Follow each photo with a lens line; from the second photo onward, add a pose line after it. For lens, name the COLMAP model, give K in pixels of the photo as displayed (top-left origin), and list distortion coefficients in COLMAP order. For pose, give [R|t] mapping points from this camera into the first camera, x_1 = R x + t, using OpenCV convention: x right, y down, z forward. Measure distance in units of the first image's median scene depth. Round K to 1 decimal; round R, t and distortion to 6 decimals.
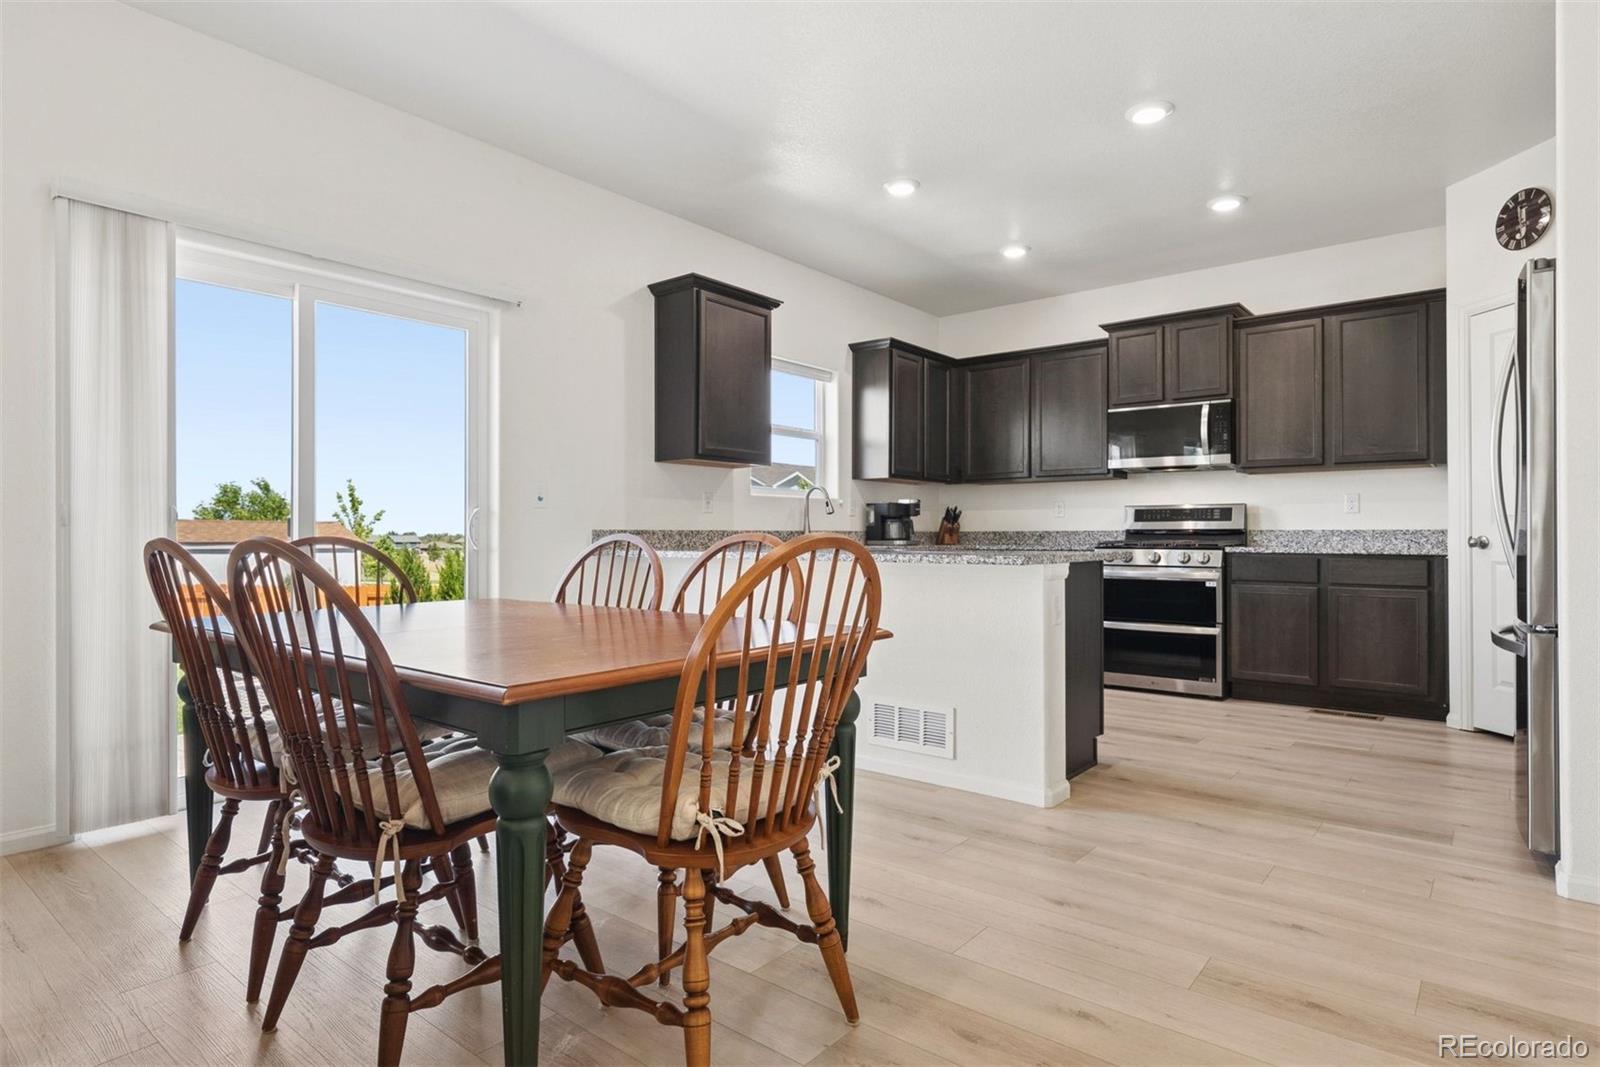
lens RADIAL K [[858.3, 0, 800.0], [0, 858.3, 533.5], [0, 0, 1]] dist [-0.000561, -0.000194]
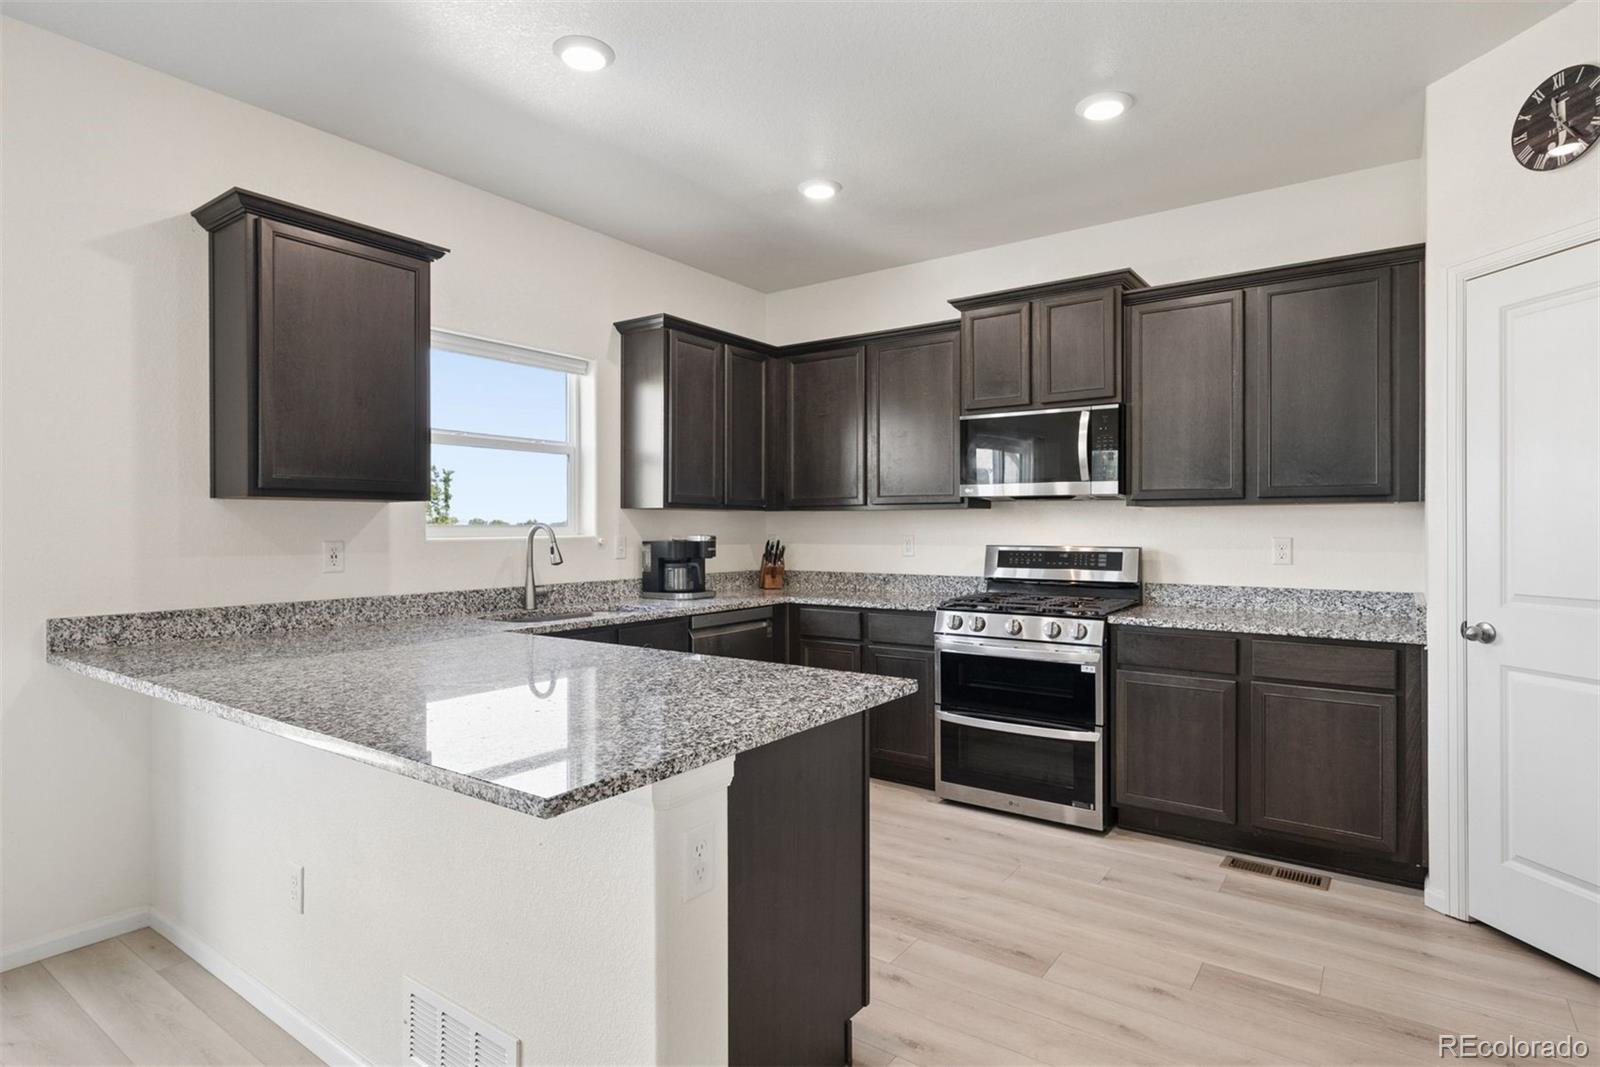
lens RADIAL K [[829.4, 0, 801.6], [0, 829.4, 530.1], [0, 0, 1]] dist [0.000237, -0.000144]
pose [[0.998014, -0.000924, 0.062985, 0.202186], [0.000547, 0.999982, 0.006003, -0.058008], [-0.062989, -0.005957, 0.997996, 0.339227]]
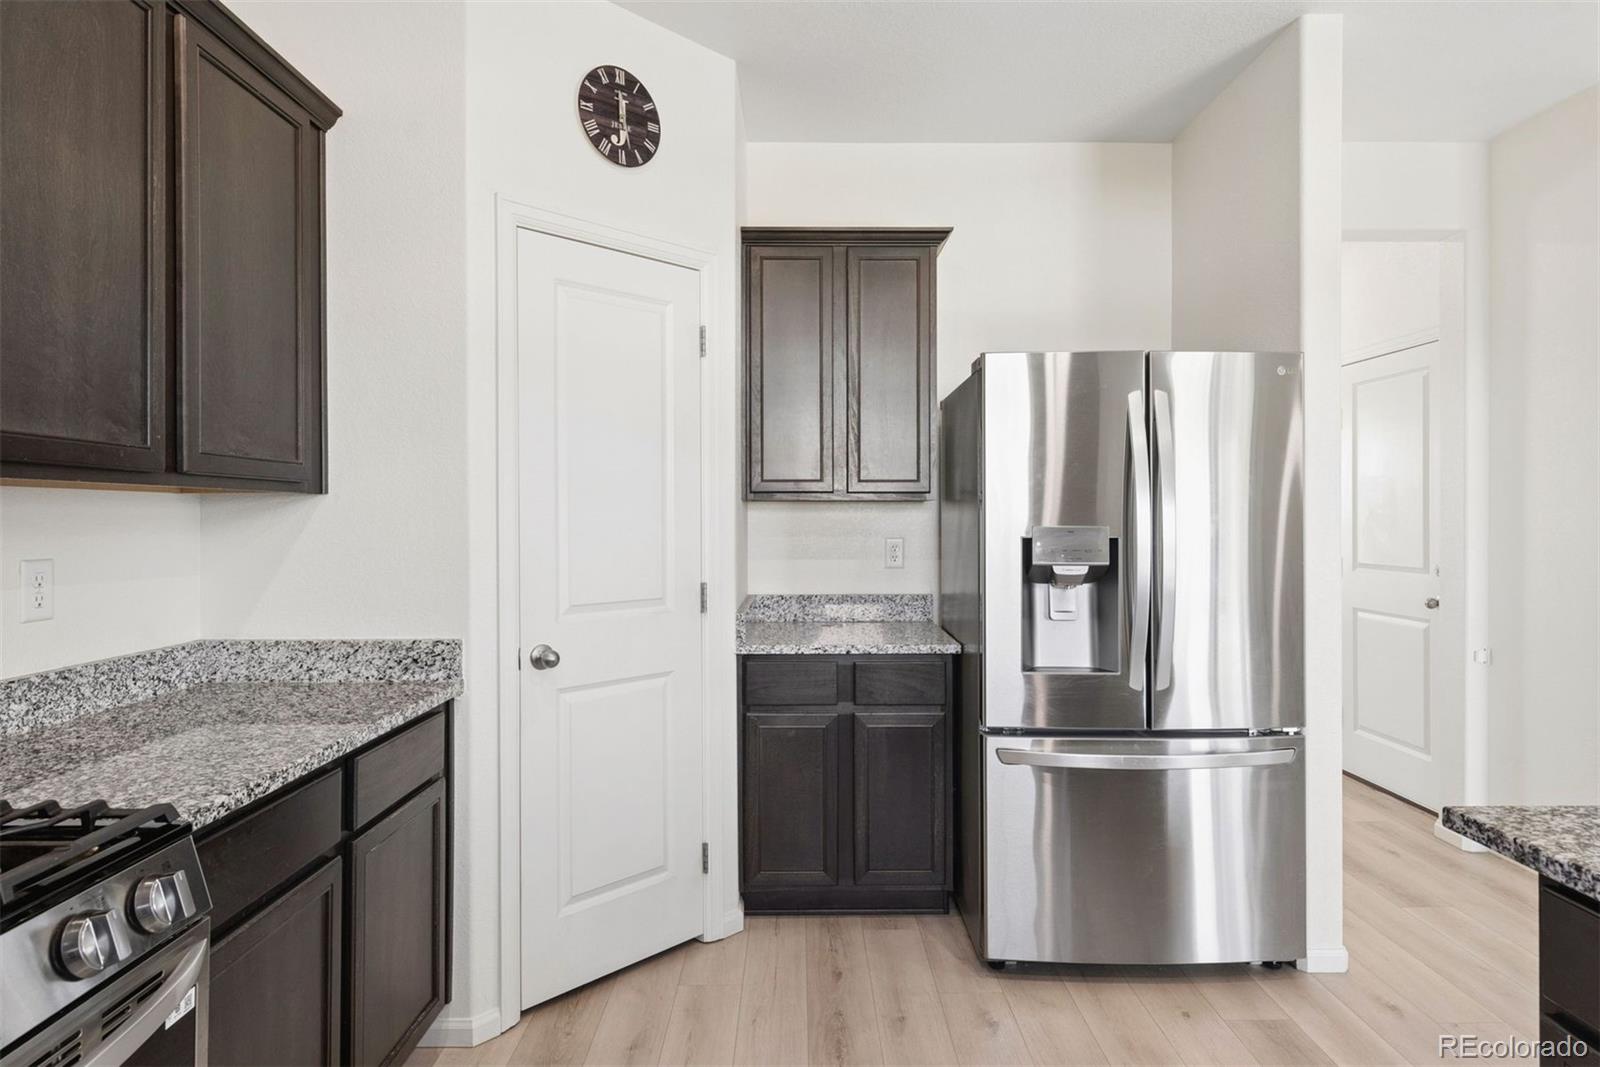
lens RADIAL K [[894.2, 0, 800.0], [0, 894.2, 533.5], [0, 0, 1]] dist [-0.000186, 0.000019]
pose [[-0.632287, -0.008706, 0.774685, 0.208681], [0.001705, 0.999919, 0.012629, -0.061326], [-0.774732, 0.009306, -0.632221, 1.009152]]
